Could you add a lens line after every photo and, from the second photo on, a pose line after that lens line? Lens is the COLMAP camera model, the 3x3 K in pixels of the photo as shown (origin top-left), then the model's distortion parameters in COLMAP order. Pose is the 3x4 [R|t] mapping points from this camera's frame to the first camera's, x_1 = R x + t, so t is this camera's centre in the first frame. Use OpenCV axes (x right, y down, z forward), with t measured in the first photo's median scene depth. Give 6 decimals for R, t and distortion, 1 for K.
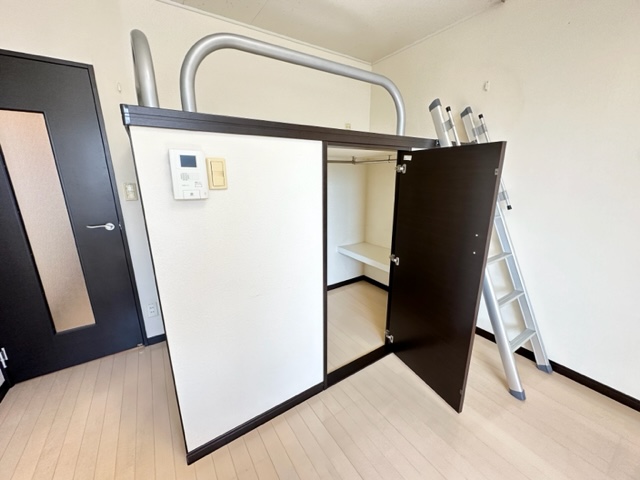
lens RADIAL K [[258.2, 0, 320.0], [0, 258.2, 240.0], [0, 0, 1]] dist [0.001042, 0.000150]
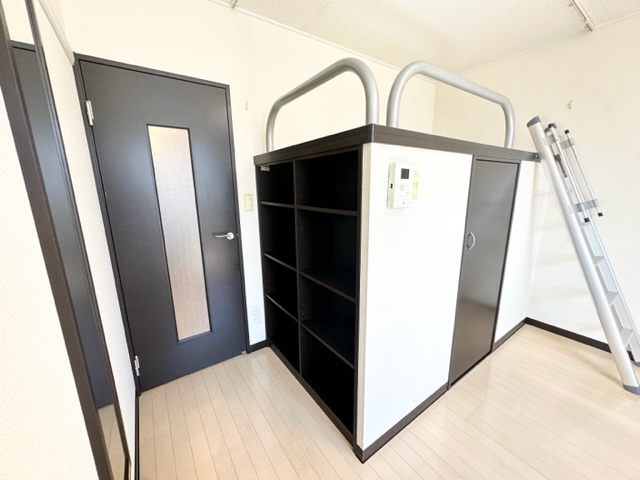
lens RADIAL K [[256.3, 0, 320.0], [0, 256.3, 240.0], [0, 0, 1]] dist [-0.000108, 0.000081]
pose [[0.999589, -0.010989, 0.026479, -0.514159], [0.012017, 0.999167, -0.038998, 0.009678], [-0.026028, 0.039300, 0.998888, -0.042254]]
